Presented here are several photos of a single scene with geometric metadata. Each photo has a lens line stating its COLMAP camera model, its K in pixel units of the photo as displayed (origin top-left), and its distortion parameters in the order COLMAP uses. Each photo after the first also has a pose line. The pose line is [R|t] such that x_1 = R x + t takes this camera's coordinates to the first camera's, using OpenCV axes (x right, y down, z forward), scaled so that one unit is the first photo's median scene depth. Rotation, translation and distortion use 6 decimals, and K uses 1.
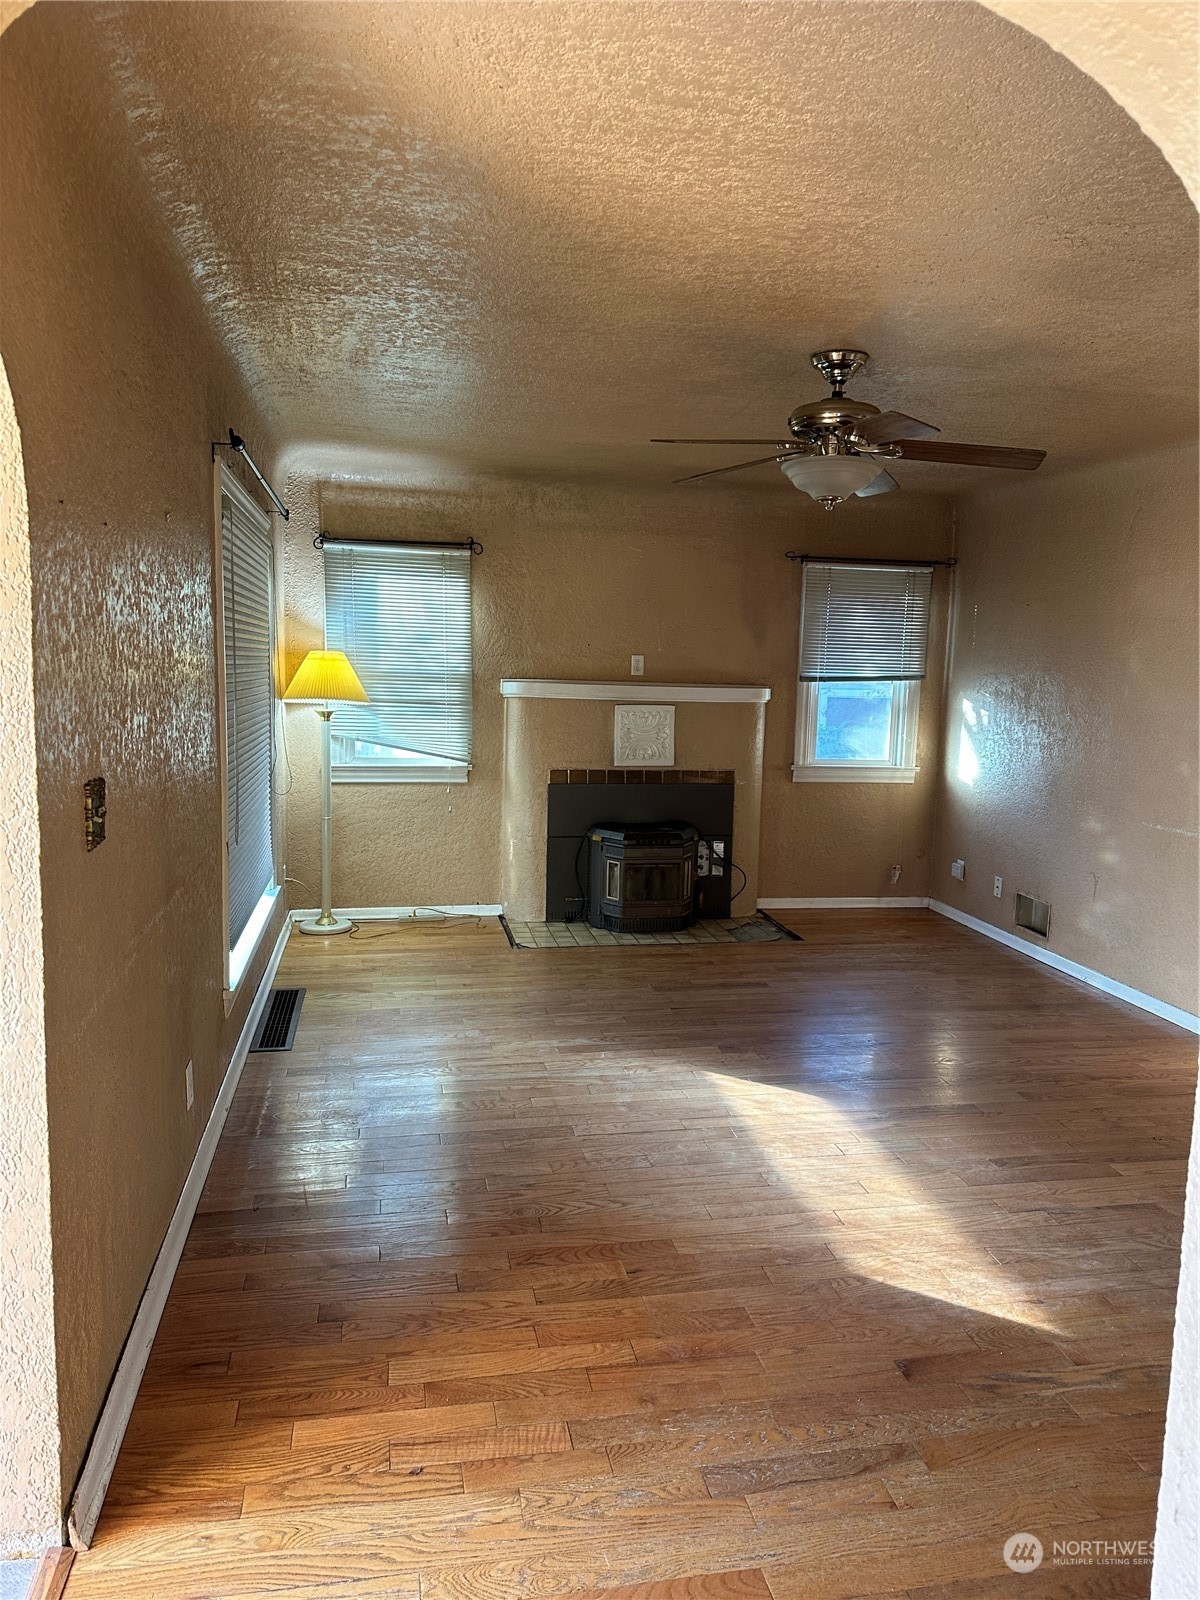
lens RADIAL K [[1097.1, 0, 603.2], [0, 1097.1, 790.1], [0, 0, 1]] dist [0.088826, -0.000315]
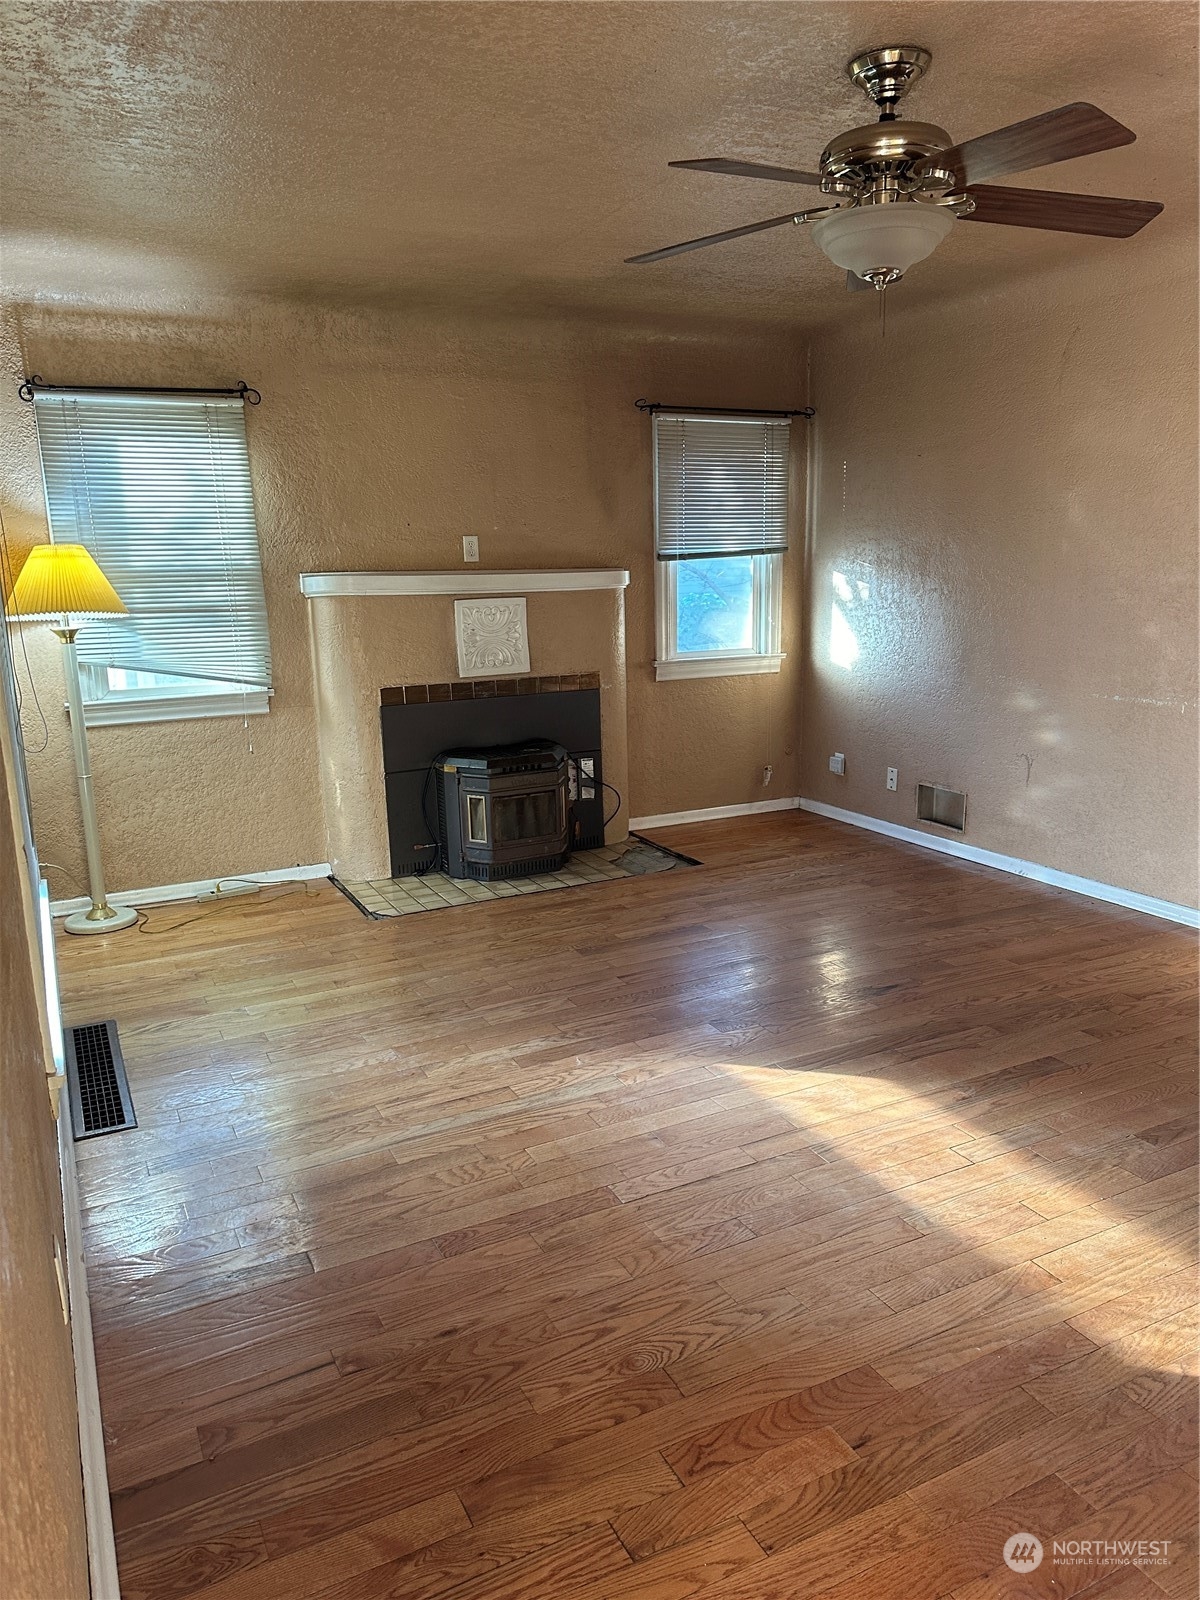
lens RADIAL K [[1201.8, 0, 667.1], [0, 1201.8, 805.0], [0, 0, 1]] dist [0.132639, -0.206898]
pose [[0.967002, -0.101633, 0.233618, -0.062106], [0.080046, 0.991750, 0.100120, -0.006017], [-0.241867, -0.078116, 0.967160, 0.105956]]
